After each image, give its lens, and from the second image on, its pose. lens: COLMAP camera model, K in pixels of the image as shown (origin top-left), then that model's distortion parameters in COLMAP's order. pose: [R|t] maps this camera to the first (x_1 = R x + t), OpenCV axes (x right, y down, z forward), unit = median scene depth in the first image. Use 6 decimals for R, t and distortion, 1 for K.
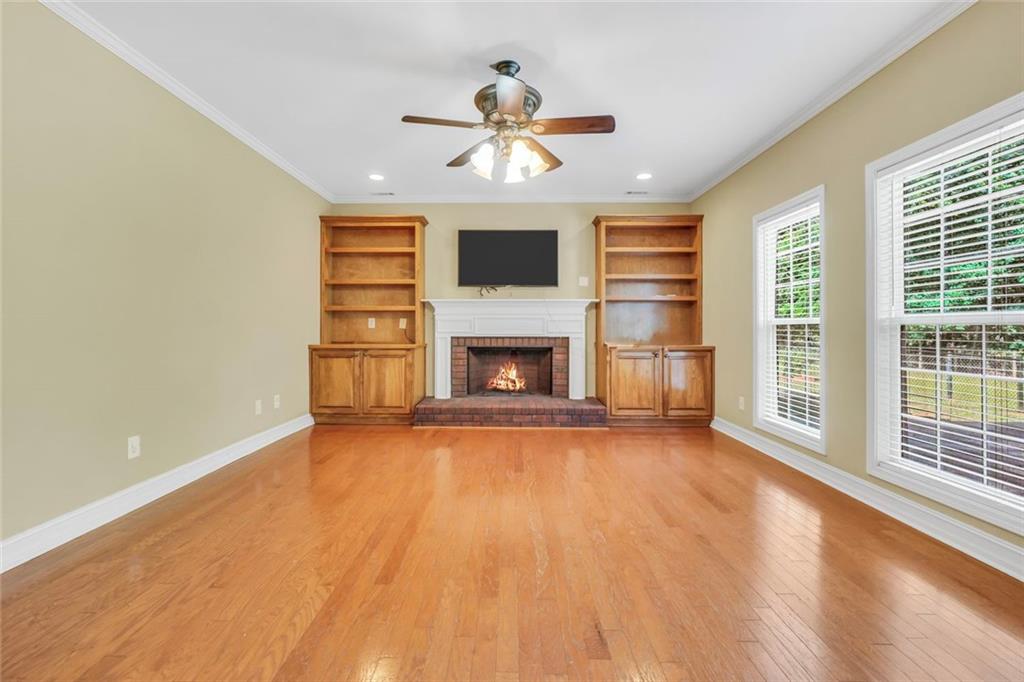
lens RADIAL K [[437.5, 0, 505.6], [0, 437.5, 324.1], [0, 0, 1]] dist [-0.013870, 0.000311]
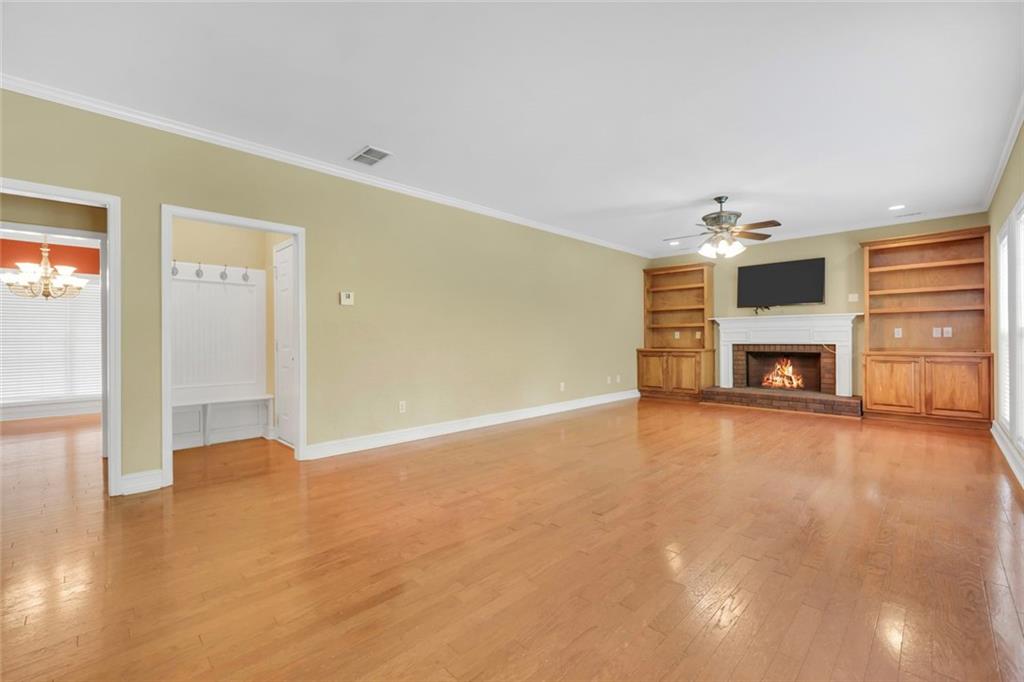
lens RADIAL K [[437.4, 0, 503.9], [0, 437.4, 341.8], [0, 0, 1]] dist [-0.009519, 0.000572]
pose [[0.713155, -0.002696, -0.701001, 0.337355], [0.013657, 0.999856, 0.010048, -0.002452], [0.700873, -0.016739, 0.713090, -0.516662]]
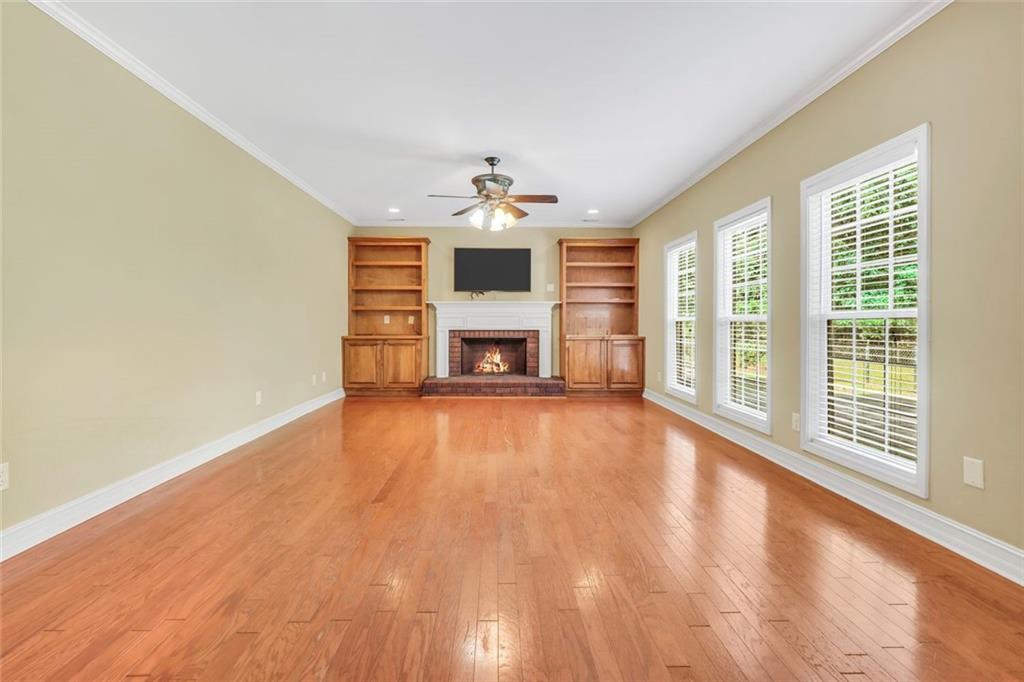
lens RADIAL K [[437.5, 0, 505.6], [0, 437.5, 324.1], [0, 0, 1]] dist [-0.013870, 0.000311]
pose [[0.999377, -0.000044, 0.035296, -0.001773], [-0.000311, 0.999949, 0.010068, -0.002126], [-0.035295, -0.010072, 0.999326, -0.312420]]
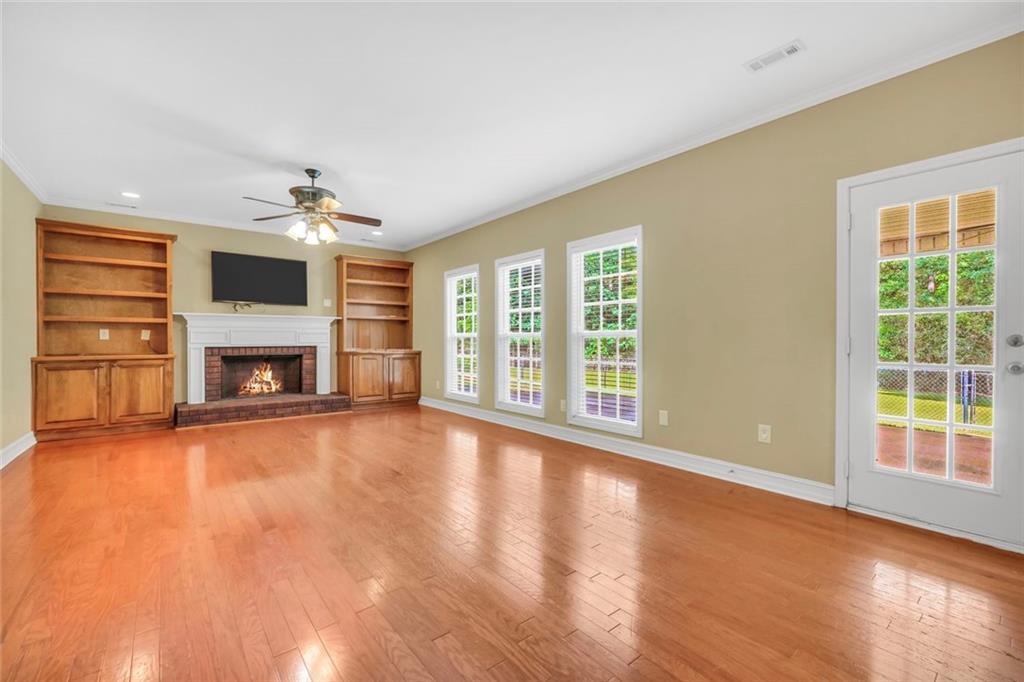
lens RADIAL K [[432.6, 0, 509.0], [0, 432.6, 339.8], [0, 0, 1]] dist [-0.012765, 0.000780]
pose [[0.769305, -0.003594, 0.638871, -0.229676], [-0.003739, 0.999942, 0.010127, -0.003642], [-0.638871, -0.010180, 0.769247, -0.331917]]
